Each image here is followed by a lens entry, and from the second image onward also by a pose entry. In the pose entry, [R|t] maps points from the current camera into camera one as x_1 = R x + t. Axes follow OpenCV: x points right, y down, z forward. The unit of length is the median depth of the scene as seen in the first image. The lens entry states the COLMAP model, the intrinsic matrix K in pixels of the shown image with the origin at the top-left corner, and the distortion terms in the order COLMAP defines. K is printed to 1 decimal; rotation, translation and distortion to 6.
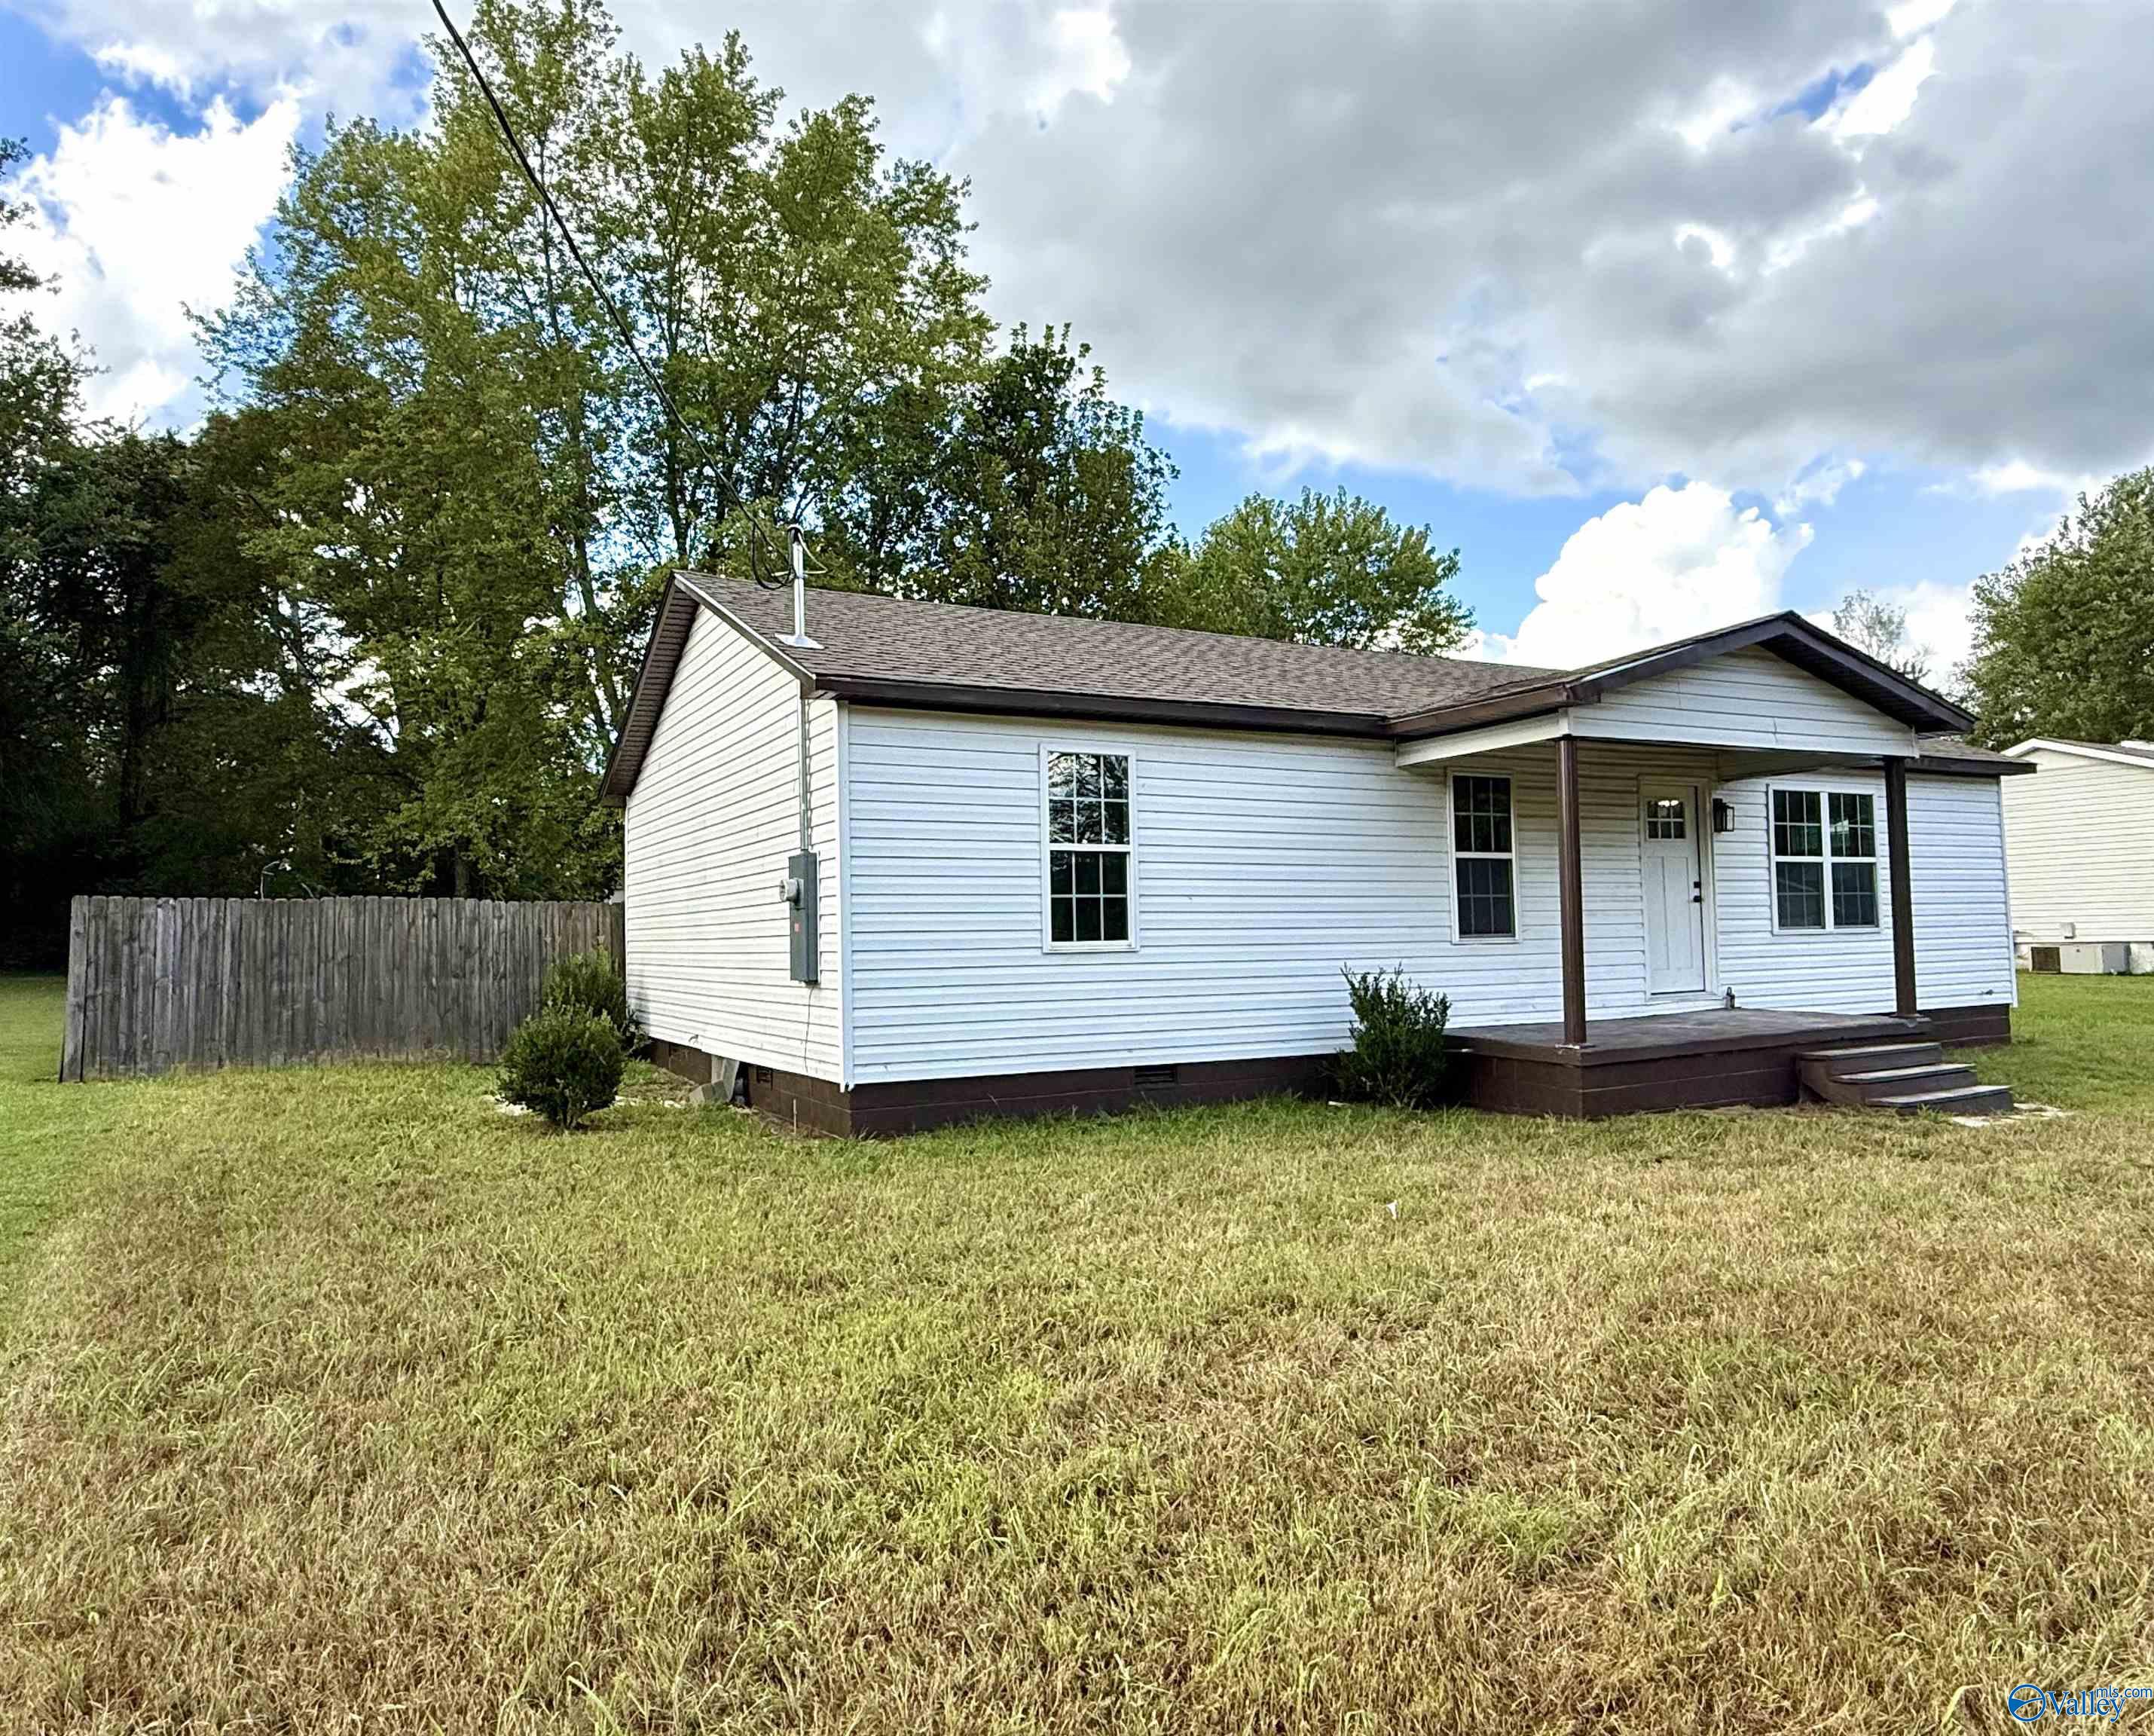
lens RADIAL K [[1368.9, 0, 1075.1], [0, 1368.9, 861.0], [0, 0, 1]] dist [0.008085, 0.005232]
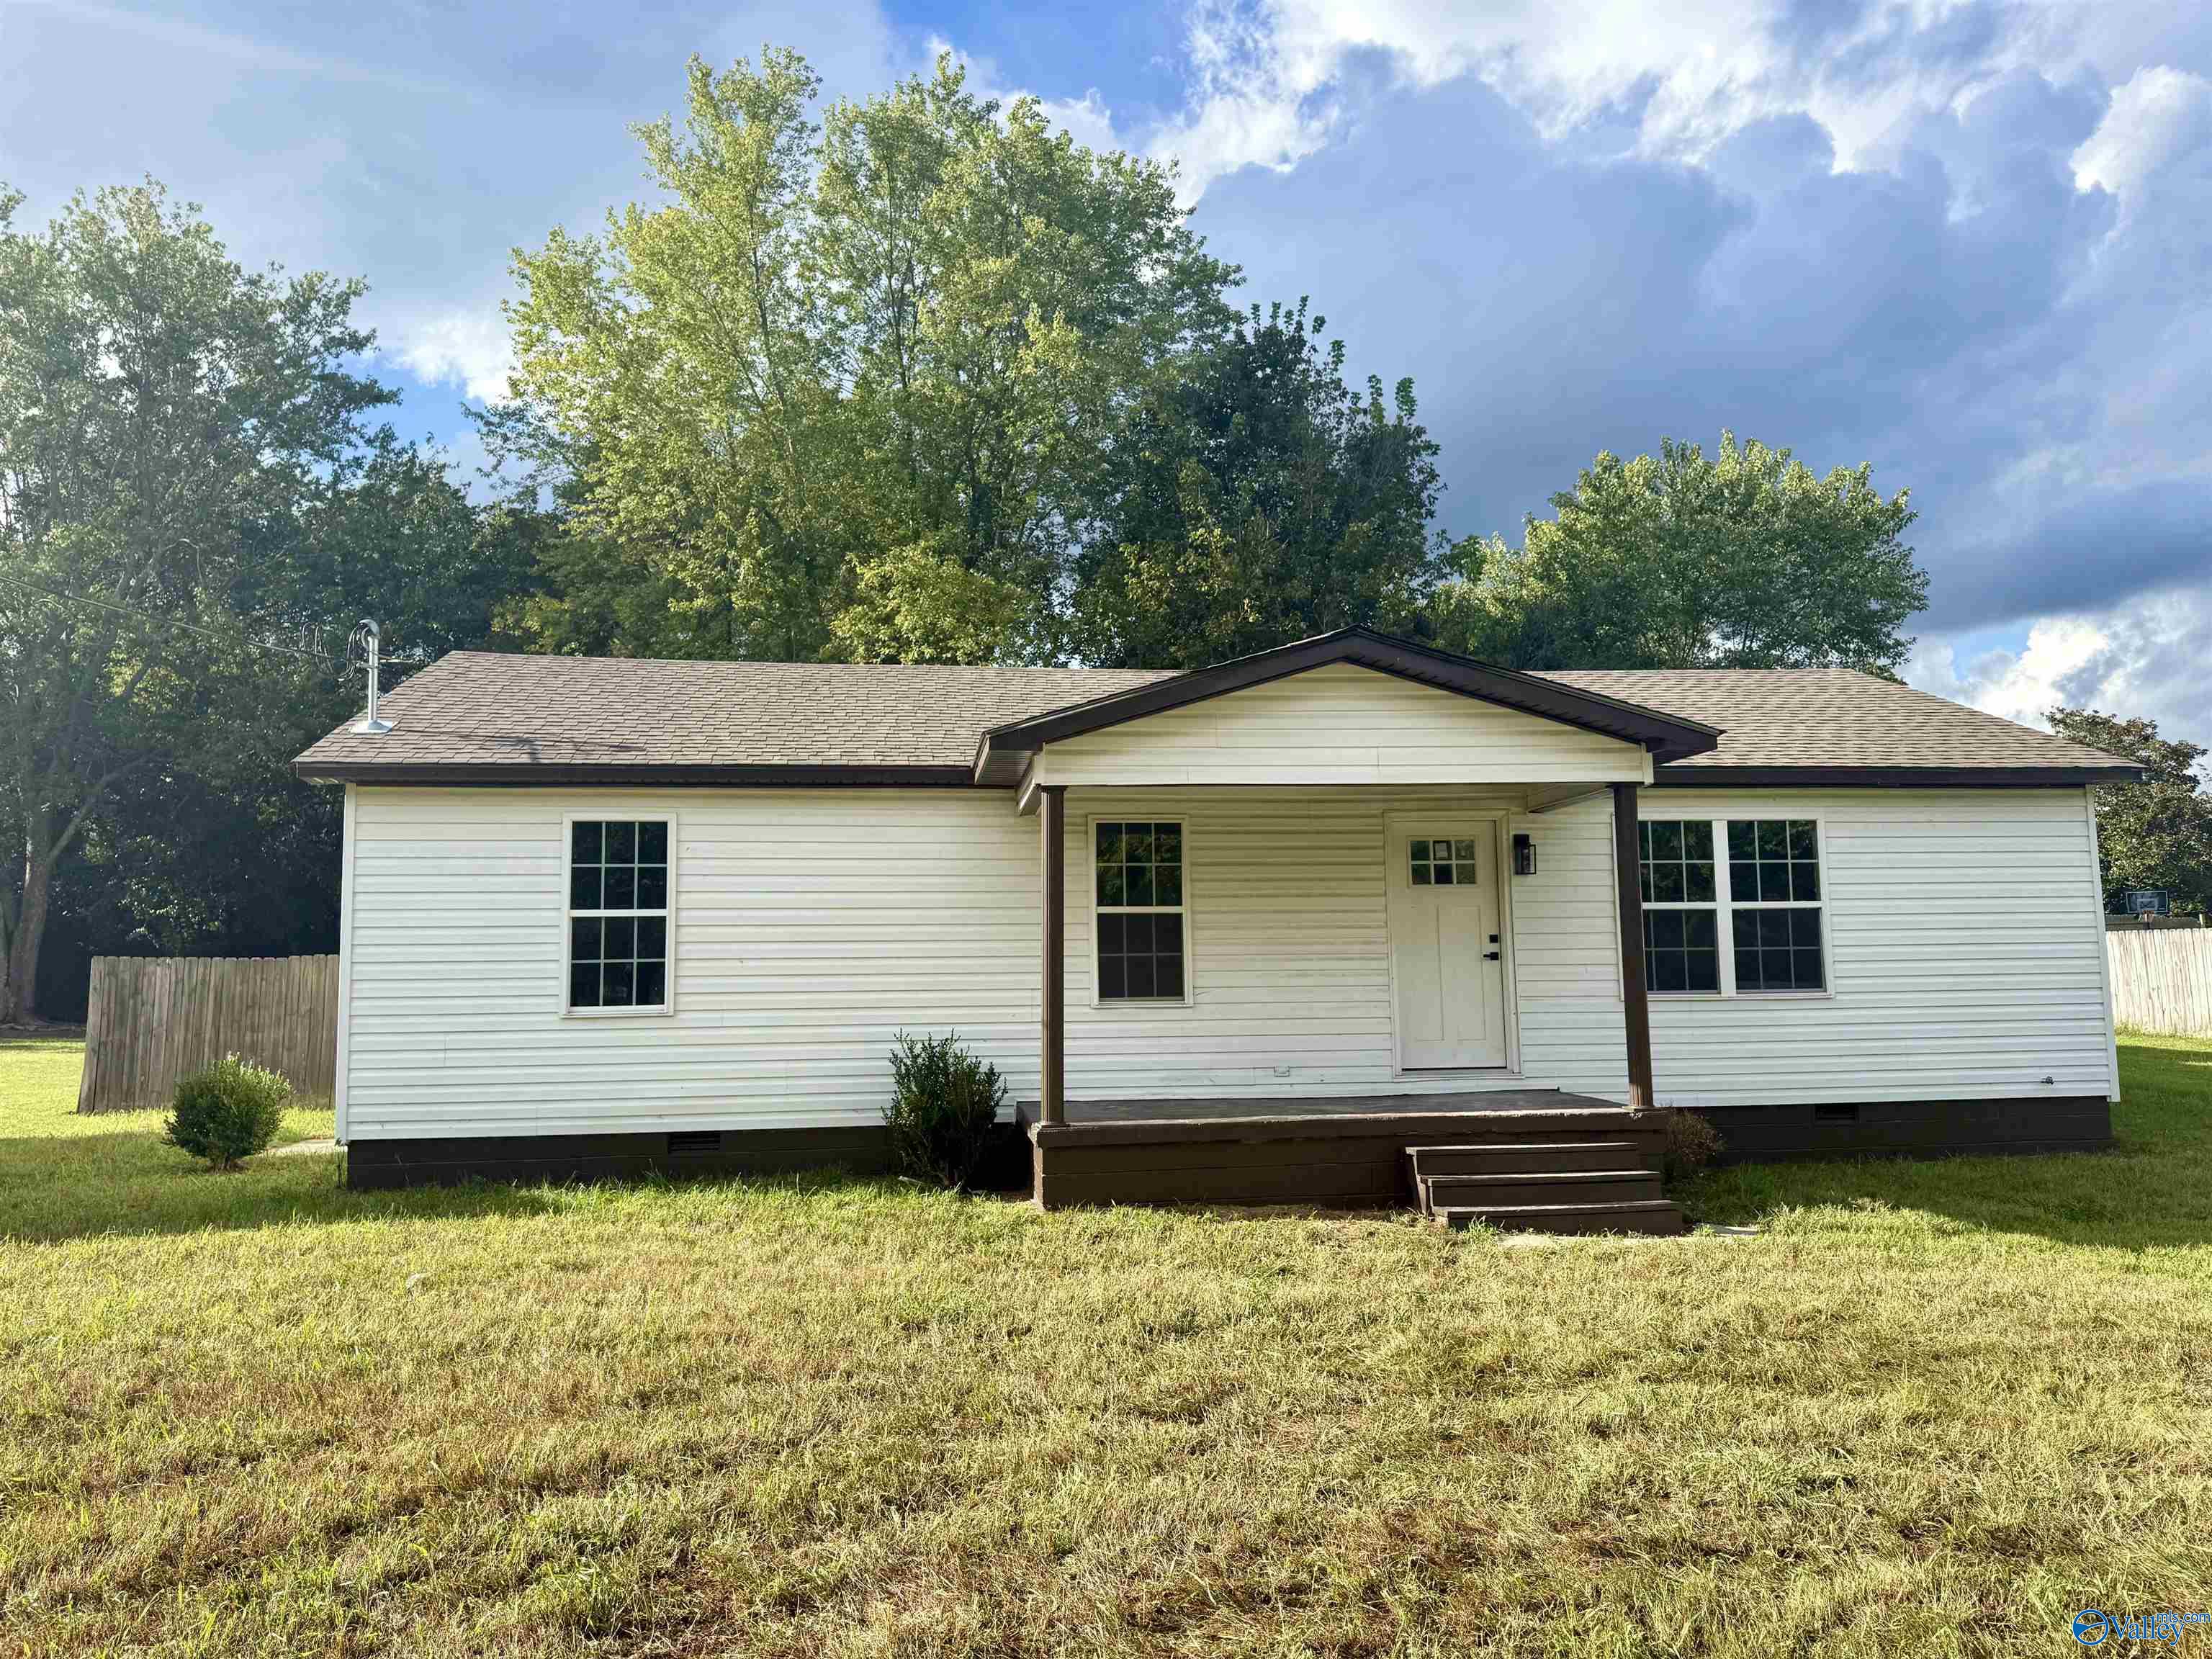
lens RADIAL K [[1548.8, 0, 1106.3], [0, 1548.8, 823.6], [0, 0, 1]] dist [0.057052, -0.001121]
pose [[0.939403, -0.029771, -0.341519, 0.558150], [0.015388, 0.998880, -0.044749, -0.013805], [0.342469, 0.036782, 0.938809, 0.028408]]
